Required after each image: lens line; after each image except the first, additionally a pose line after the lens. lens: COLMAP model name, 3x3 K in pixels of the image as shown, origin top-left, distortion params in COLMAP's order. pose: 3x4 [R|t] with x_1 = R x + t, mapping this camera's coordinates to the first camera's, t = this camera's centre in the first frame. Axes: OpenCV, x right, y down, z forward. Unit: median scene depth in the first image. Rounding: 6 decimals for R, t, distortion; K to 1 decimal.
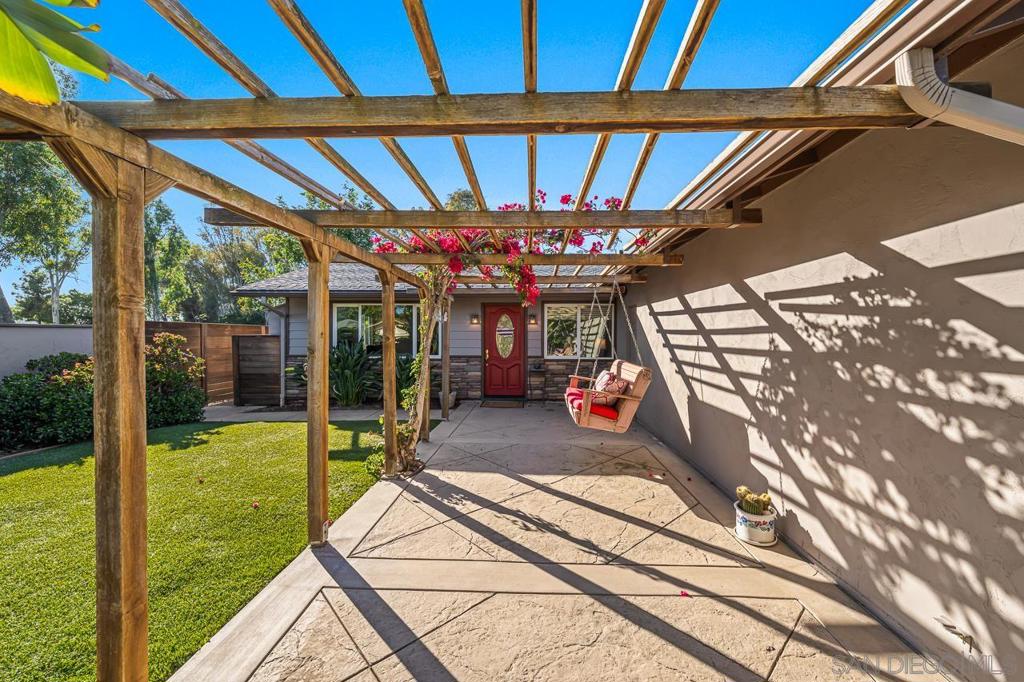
lens RADIAL K [[406.0, 0, 516.4], [0, 406.0, 341.1], [0, 0, 1]] dist [0.001393, 0.000193]
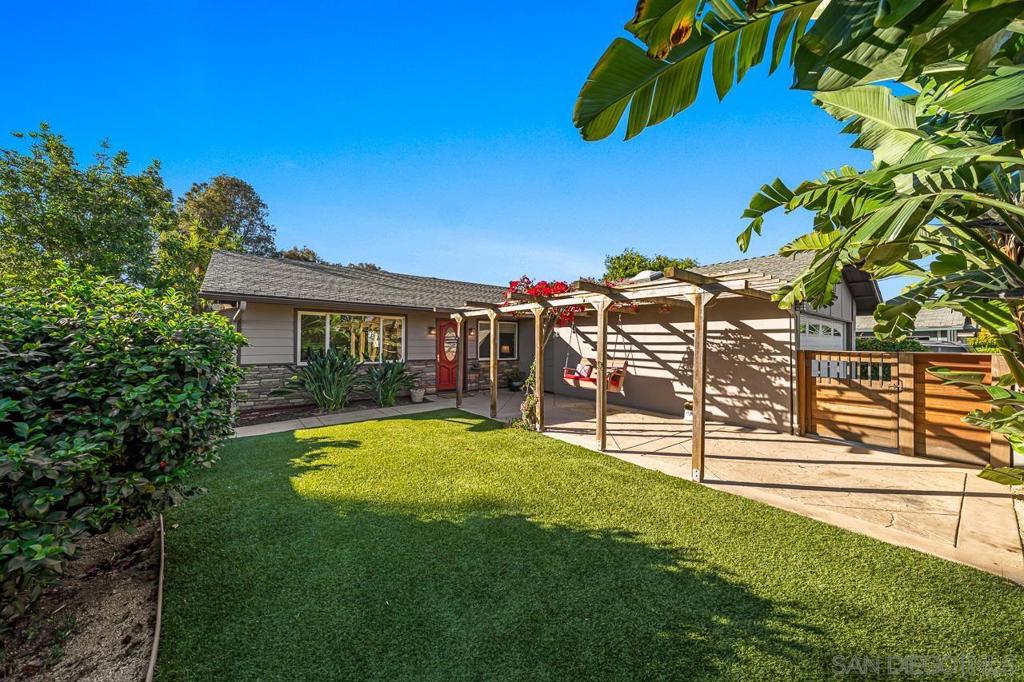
lens RADIAL K [[360.1, 0, 517.9], [0, 360.1, 337.3], [0, 0, 1]] dist [0.001258, -0.000039]
pose [[0.752096, 0.014243, 0.658900, -1.675700], [0.001856, 0.999717, -0.023729, -0.014555], [-0.659051, 0.019069, 0.751856, -0.058159]]
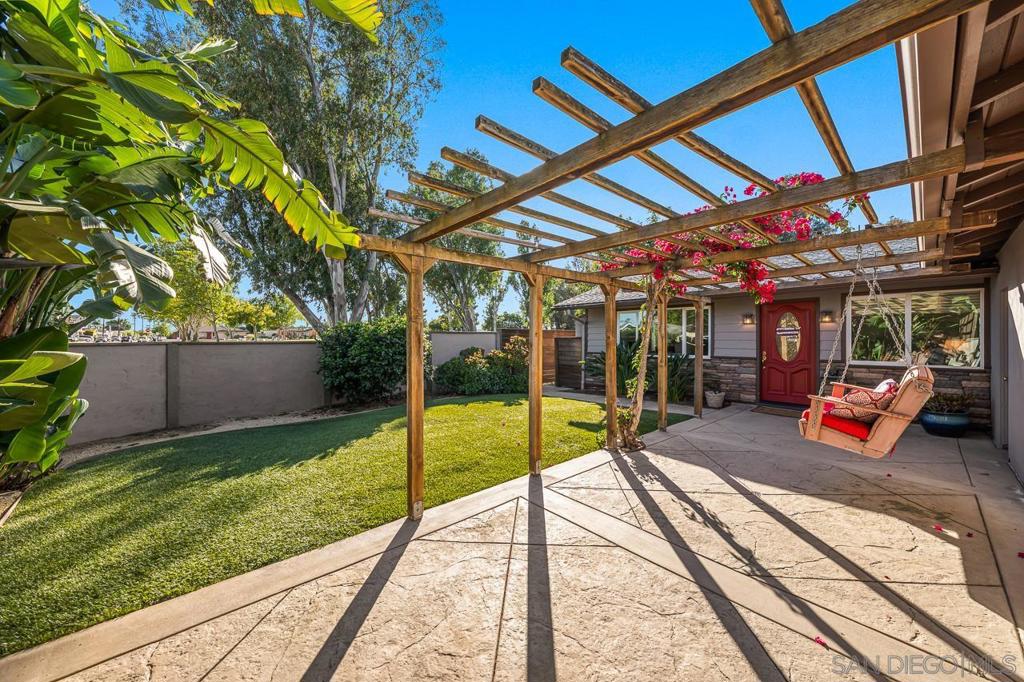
lens RADIAL K [[360.1, 0, 510.9], [0, 360.1, 339.4], [0, 0, 1]] dist [0.001258, -0.000039]
pose [[0.682359, -0.001553, -0.731016, 0.359587], [-0.006602, 0.999944, -0.008287, 0.011359], [0.730988, 0.010480, 0.682310, 0.019533]]
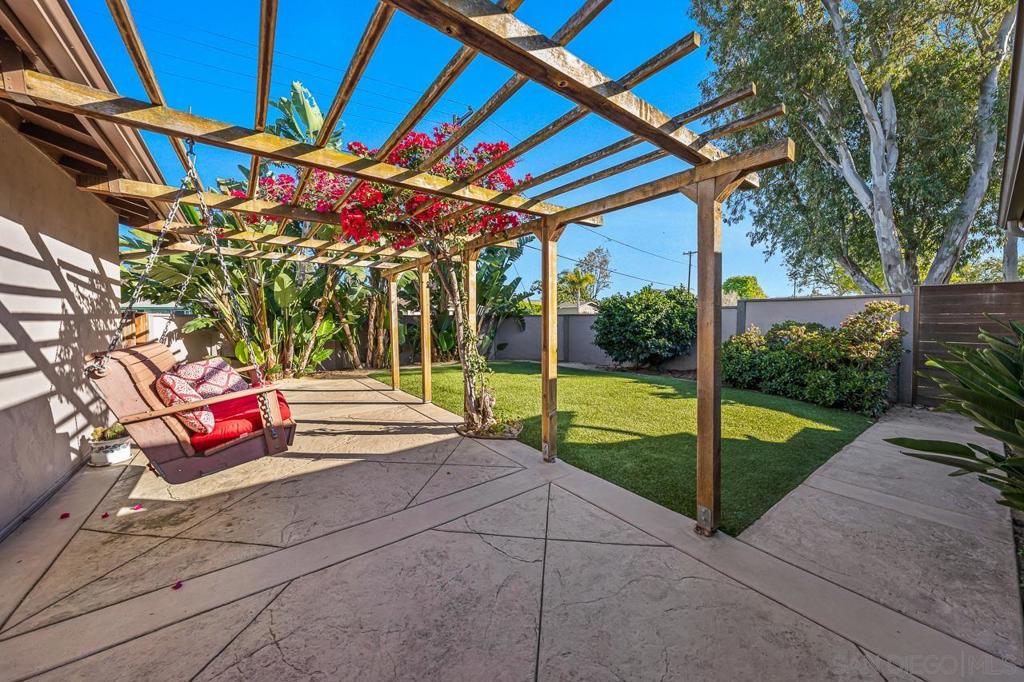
lens RADIAL K [[360.1, 0, 530.6], [0, 360.1, 318.9], [0, 0, 1]] dist [0.001258, -0.000039]
pose [[-0.753386, 0.012292, -0.657464, 0.295845], [0.001581, 0.999856, 0.016882, 0.019415], [0.657577, 0.011680, -0.753297, 2.359638]]
